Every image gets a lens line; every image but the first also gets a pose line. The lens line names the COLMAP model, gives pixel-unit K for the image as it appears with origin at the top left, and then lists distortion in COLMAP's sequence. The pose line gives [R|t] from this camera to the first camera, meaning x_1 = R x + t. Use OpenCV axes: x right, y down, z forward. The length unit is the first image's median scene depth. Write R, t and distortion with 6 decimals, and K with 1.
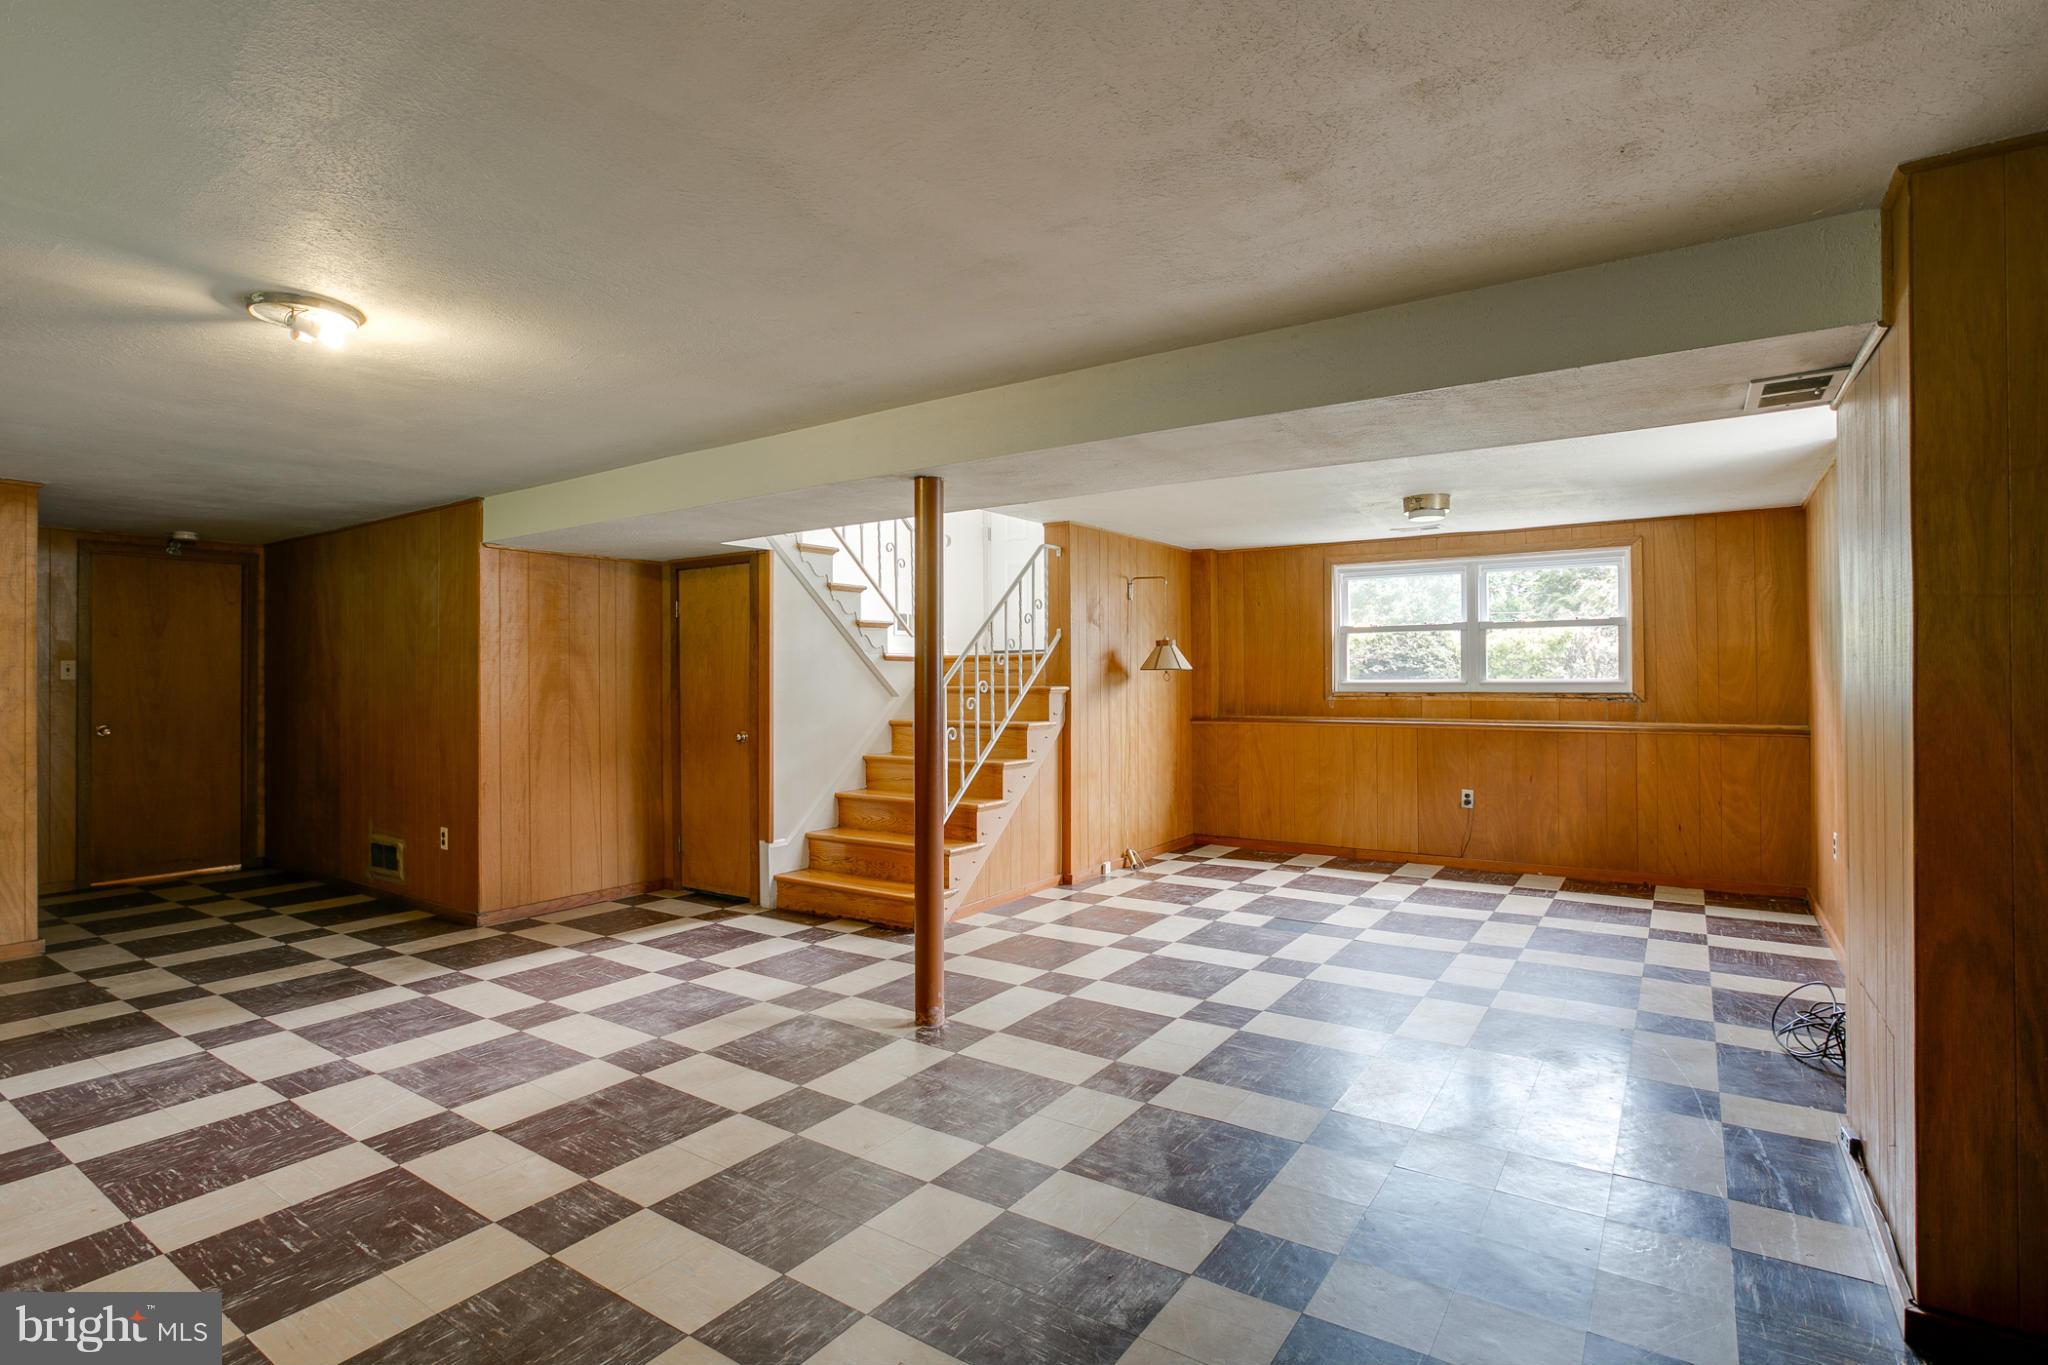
lens RADIAL K [[993.8, 0, 1042.8], [0, 993.8, 670.2], [0, 0, 1]] dist [-0.004710, 0.001892]
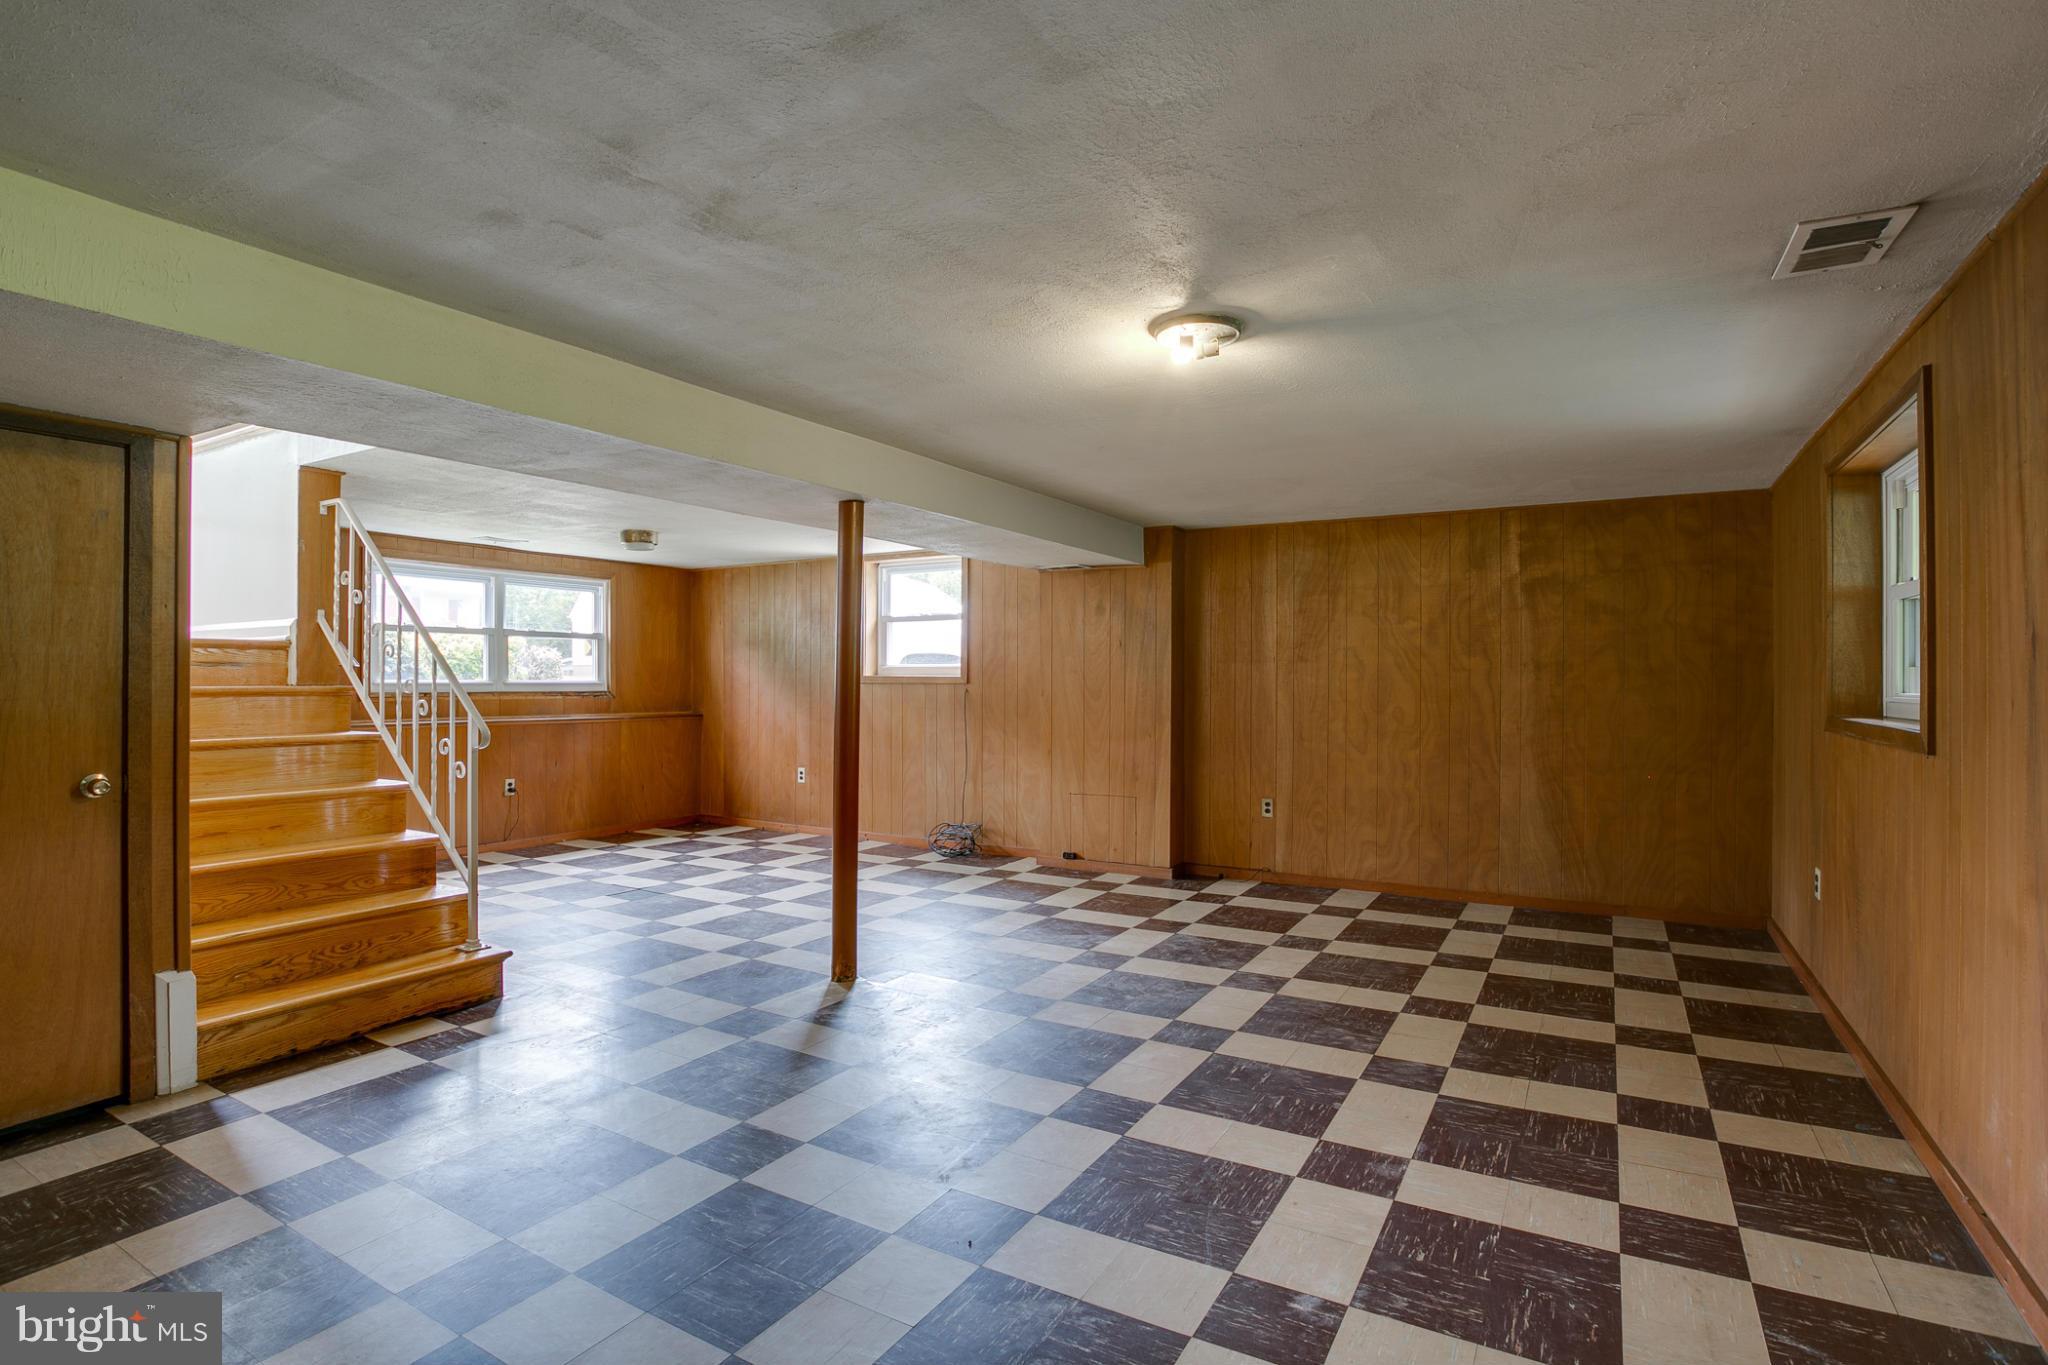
lens RADIAL K [[993.8, 0, 1024.3], [0, 993.8, 688.8], [0, 0, 1]] dist [-0.004710, 0.001892]
pose [[-0.064522, -0.001247, 0.997916, -0.882746], [-0.016450, 0.999865, 0.000185, 0.011866], [-0.997781, -0.016404, -0.064533, 0.611599]]
